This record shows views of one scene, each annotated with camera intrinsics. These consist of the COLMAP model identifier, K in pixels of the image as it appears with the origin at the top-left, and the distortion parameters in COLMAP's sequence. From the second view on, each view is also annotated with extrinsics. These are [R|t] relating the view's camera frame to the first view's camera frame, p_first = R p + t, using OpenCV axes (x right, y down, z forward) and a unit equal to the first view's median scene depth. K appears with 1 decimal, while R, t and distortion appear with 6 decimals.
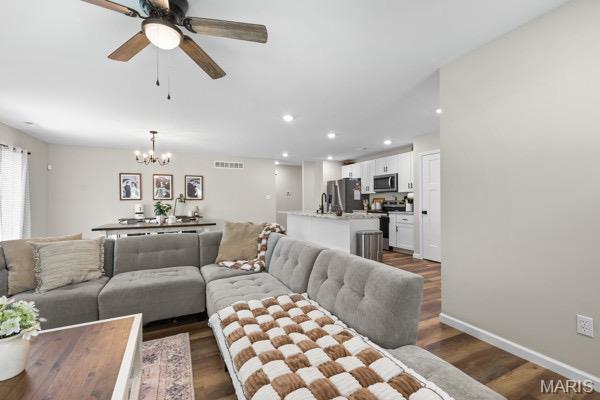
lens RADIAL K [[262.7, 0, 299.1], [0, 262.7, 197.8], [0, 0, 1]] dist [0.003748, 0.000796]
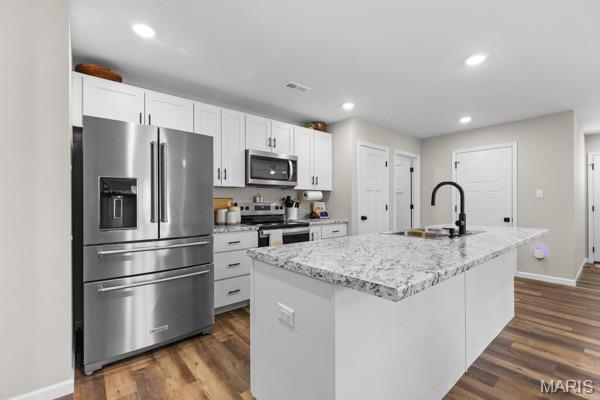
lens RADIAL K [[261.4, 0, 299.8], [0, 261.4, 201.8], [0, 0, 1]] dist [0.001066, 0.000002]
pose [[-0.247912, 0.011763, 0.968711, -0.191730], [-0.009205, 0.999853, -0.014497, 0.016141], [-0.968739, -0.012511, -0.247767, 1.118720]]
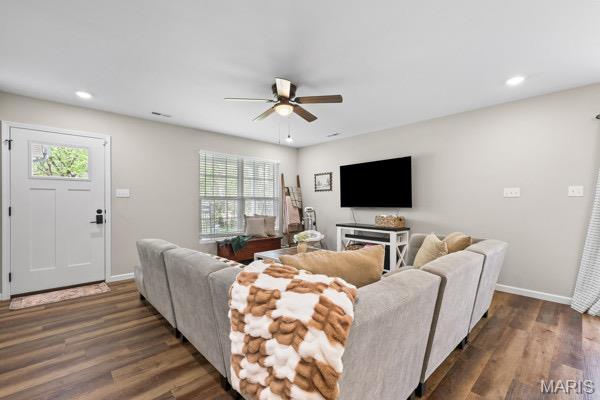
lens RADIAL K [[263.7, 0, 300.8], [0, 263.7, 203.4], [0, 0, 1]] dist [0.004887, 0.000520]
pose [[-0.953097, 0.008913, -0.302533, -0.020151], [0.010124, 0.999946, -0.002436, 0.009237], [0.302494, -0.005384, -0.953136, 0.713384]]
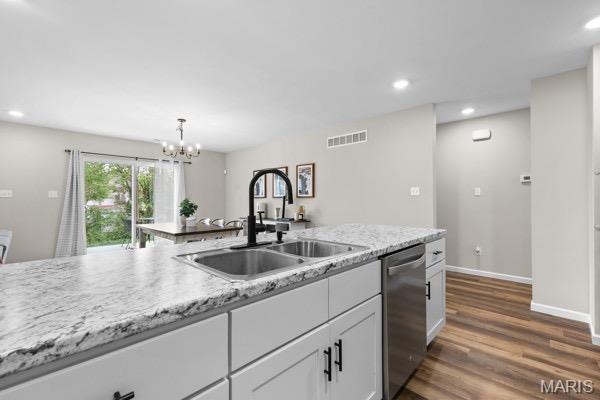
lens RADIAL K [[262.7, 0, 299.1], [0, 262.7, 197.8], [0, 0, 1]] dist [0.003748, 0.000796]
pose [[0.350991, -0.003240, -0.936373, 0.302053], [0.011152, 0.999938, 0.000720, 0.008788], [0.936312, -0.010695, 0.351005, 0.798128]]
